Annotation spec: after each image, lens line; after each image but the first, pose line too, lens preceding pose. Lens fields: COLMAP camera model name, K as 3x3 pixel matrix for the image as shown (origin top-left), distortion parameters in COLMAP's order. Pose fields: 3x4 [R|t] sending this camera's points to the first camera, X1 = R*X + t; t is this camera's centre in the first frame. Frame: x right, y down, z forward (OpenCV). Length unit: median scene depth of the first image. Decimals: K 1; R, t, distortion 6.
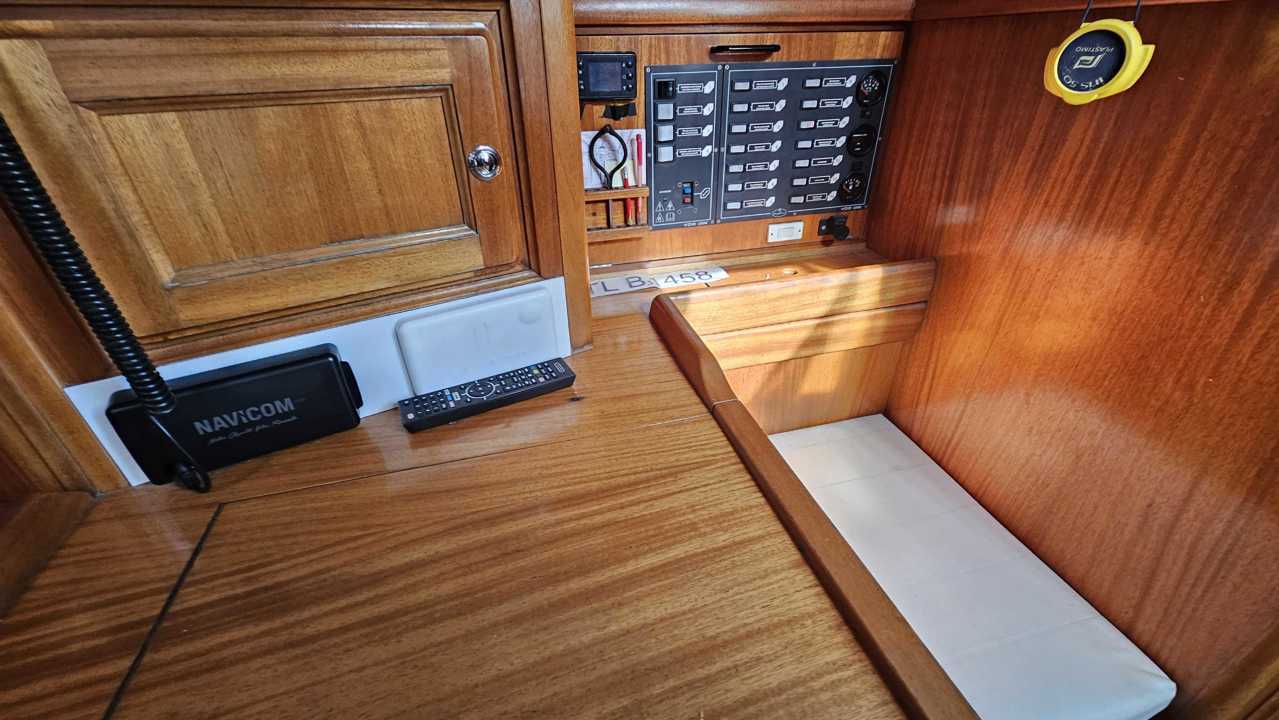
lens RADIAL K [[540.3, 0, 639.5], [0, 540.3, 360.0], [0, 0, 1]] dist [-0.000691, -0.000193]
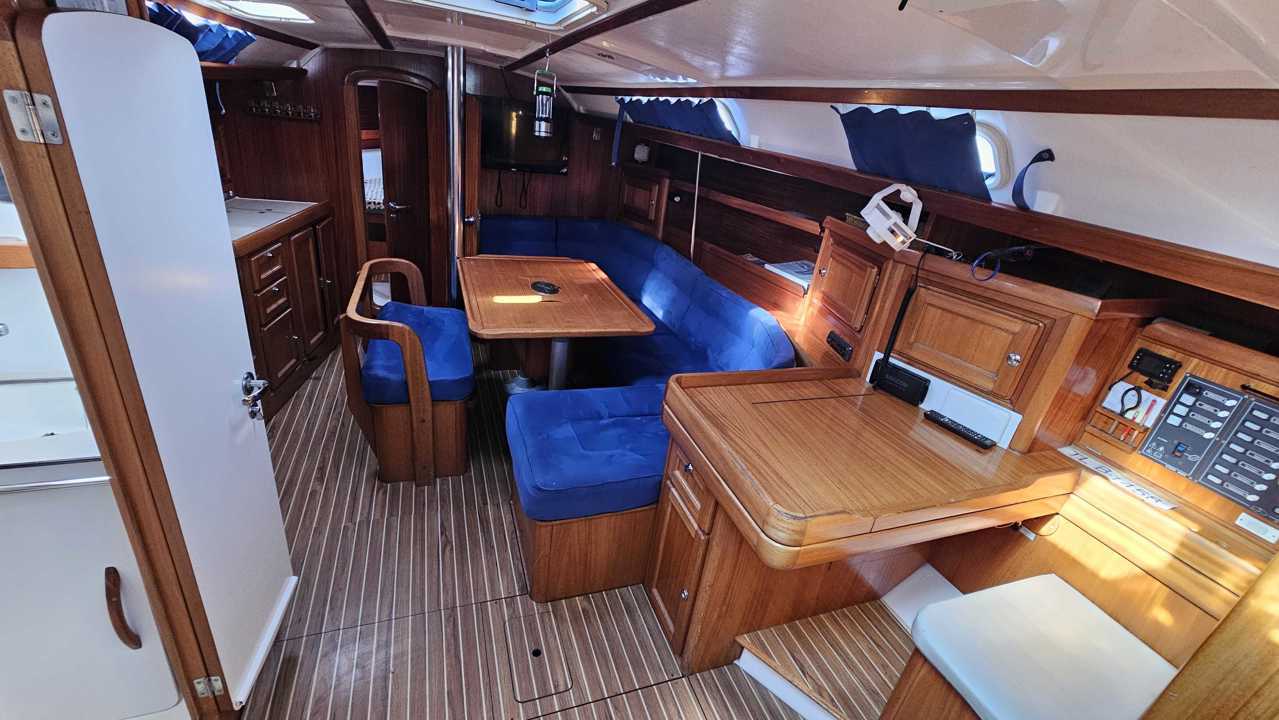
lens RADIAL K [[540.3, 0, 639.5], [0, 540.3, 360.0], [0, 0, 1]] dist [-0.000691, -0.000193]
pose [[0.081034, 0.439657, -0.894503, 1.375681], [-0.609745, 0.731794, 0.304447, -0.029982], [0.788444, 0.520748, 0.327379, -0.952209]]
